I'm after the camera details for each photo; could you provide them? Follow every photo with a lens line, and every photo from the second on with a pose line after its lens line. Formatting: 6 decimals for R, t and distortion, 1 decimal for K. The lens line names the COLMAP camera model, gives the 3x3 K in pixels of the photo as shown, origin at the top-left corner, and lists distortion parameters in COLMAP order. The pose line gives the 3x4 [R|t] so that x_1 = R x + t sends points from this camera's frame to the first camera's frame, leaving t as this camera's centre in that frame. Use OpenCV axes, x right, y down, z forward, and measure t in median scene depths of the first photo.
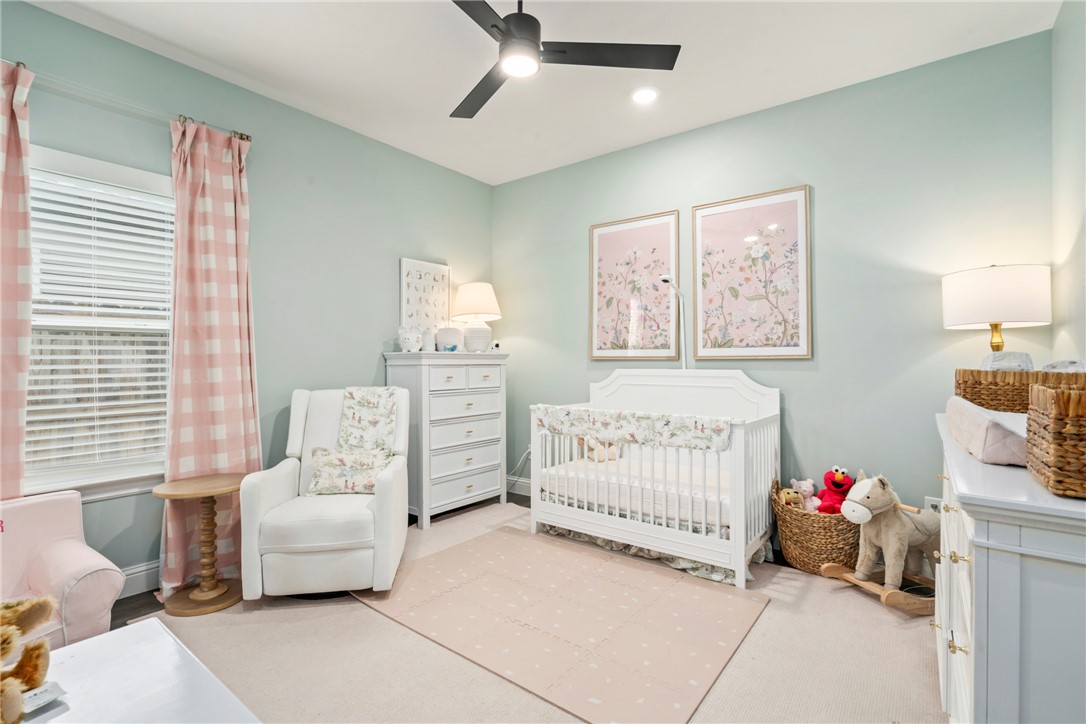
lens RADIAL K [[498.7, 0, 542.7], [0, 498.7, 360.7], [0, 0, 1]] dist [-0.005240, 0.001158]
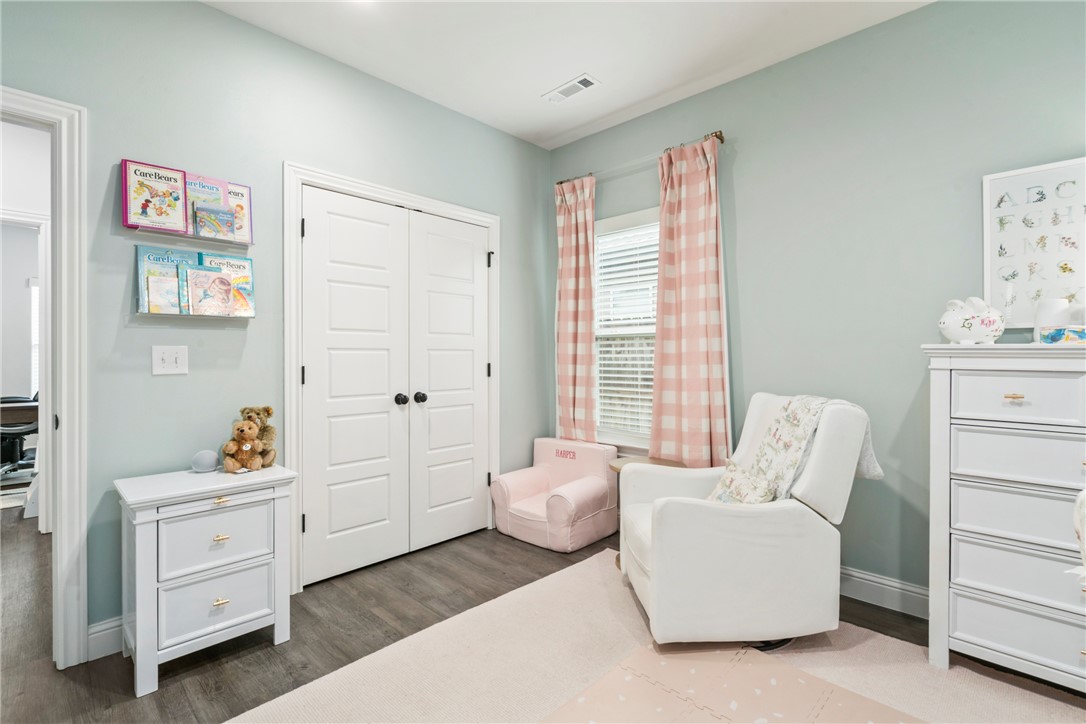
lens RADIAL K [[498.7, 0, 545.1], [0, 498.7, 362.5], [0, 0, 1]] dist [-0.005240, 0.001158]
pose [[-0.108584, 0.012128, -0.994013, 0.362228], [-0.006224, 0.999898, 0.012880, -0.003040], [0.994068, 0.007585, -0.108497, 0.639667]]
